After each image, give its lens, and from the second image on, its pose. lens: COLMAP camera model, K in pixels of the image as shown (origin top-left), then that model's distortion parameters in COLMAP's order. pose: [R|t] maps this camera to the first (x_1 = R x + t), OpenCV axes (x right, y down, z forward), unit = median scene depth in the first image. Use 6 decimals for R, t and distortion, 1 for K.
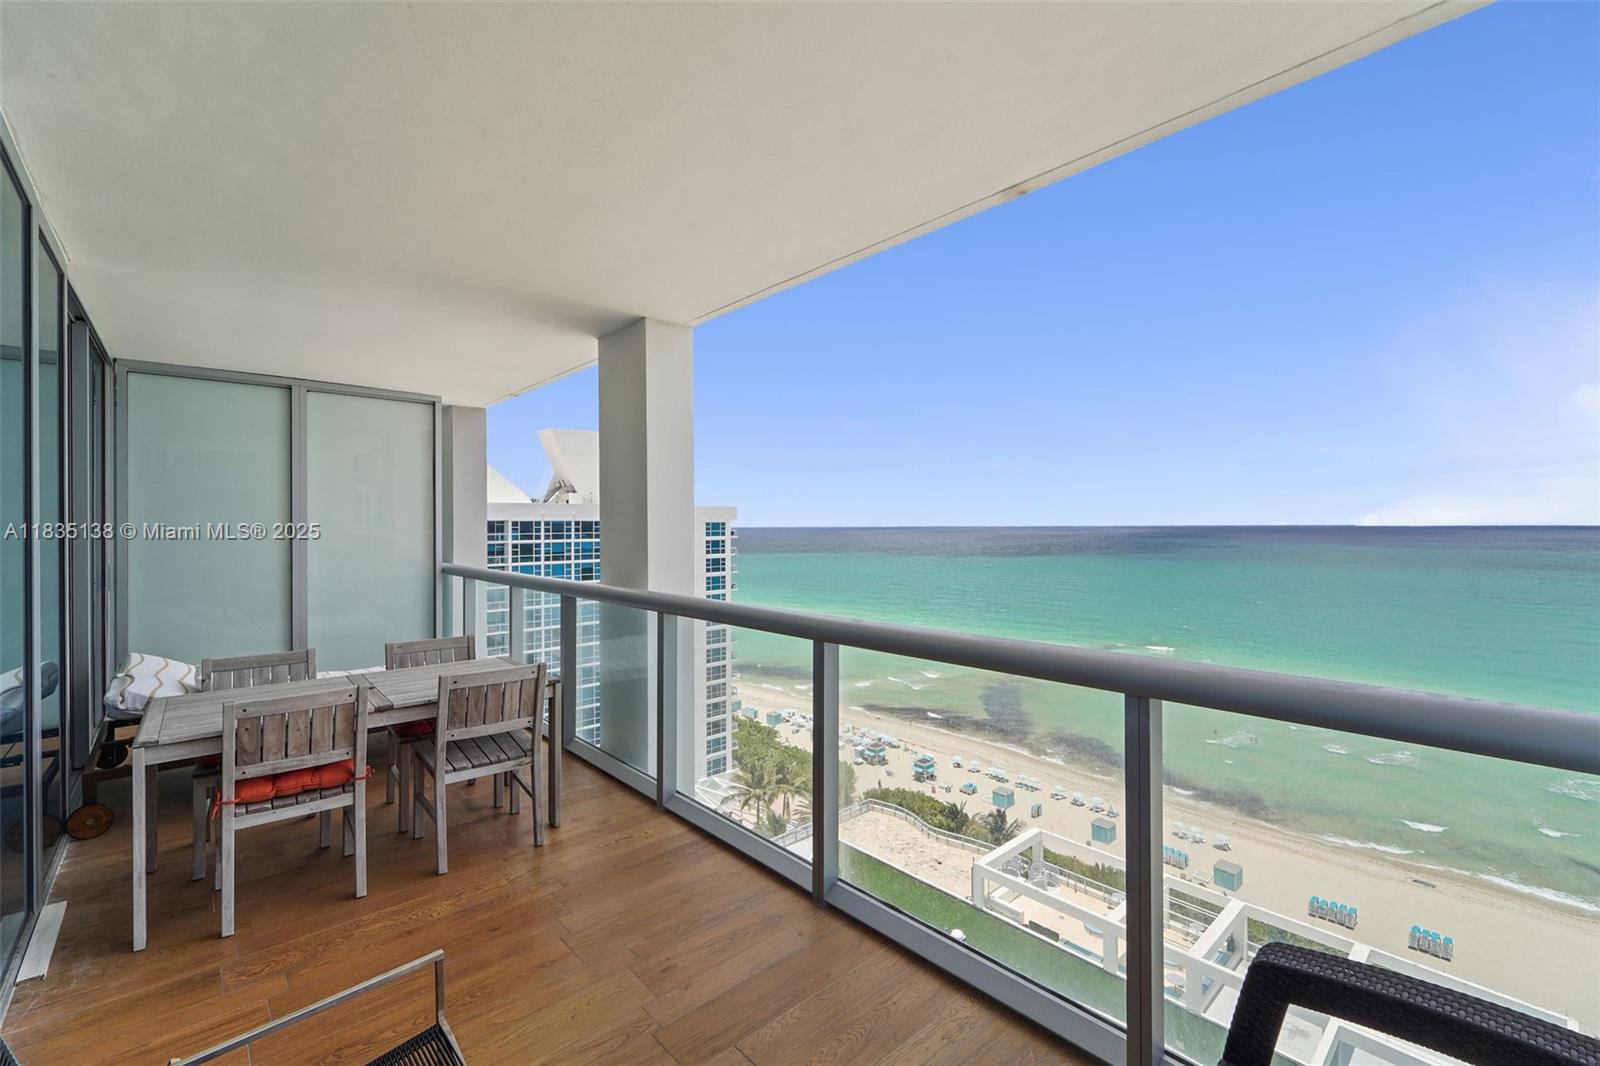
lens RADIAL K [[674.5, 0, 803.0], [0, 674.5, 534.4], [0, 0, 1]] dist [-0.000333, -0.000514]
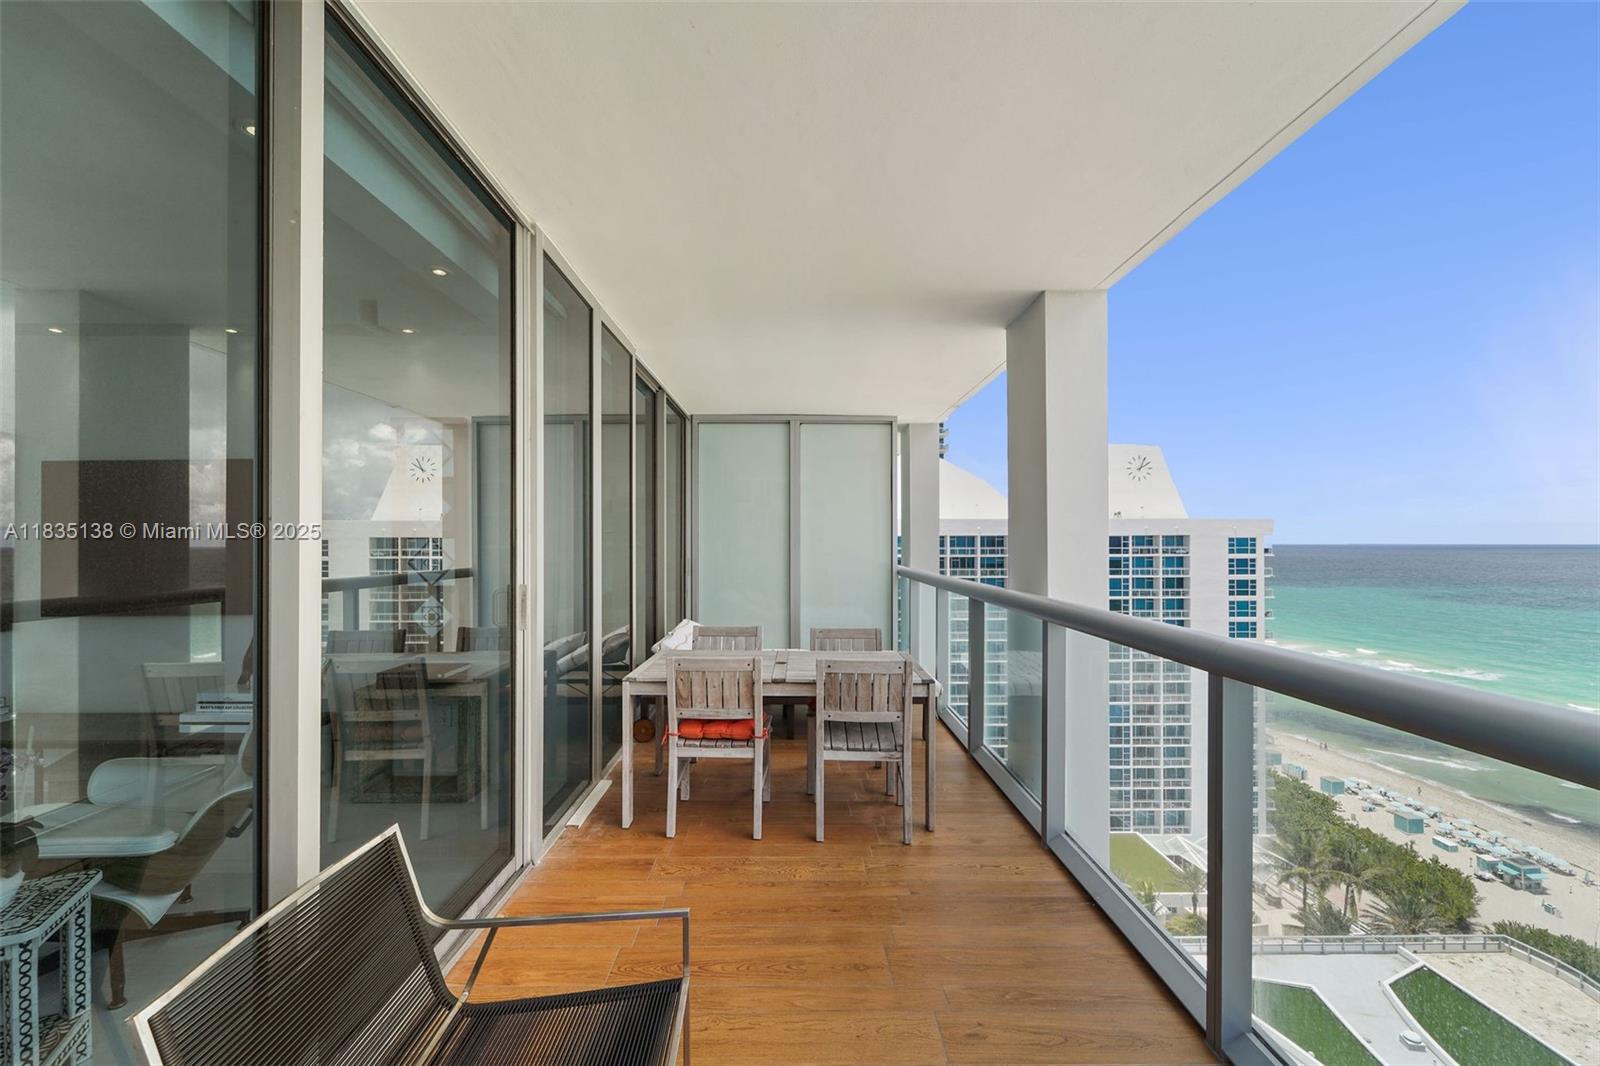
lens RADIAL K [[657.9, 0, 795.3], [0, 657.9, 545.9], [0, 0, 1]] dist [0.007184, -0.003802]
pose [[0.745928, 0.010581, -0.665942, 0.105038], [-0.013633, 0.999907, 0.000616, 0.019429], [0.665887, 0.008619, 0.746003, 0.131980]]
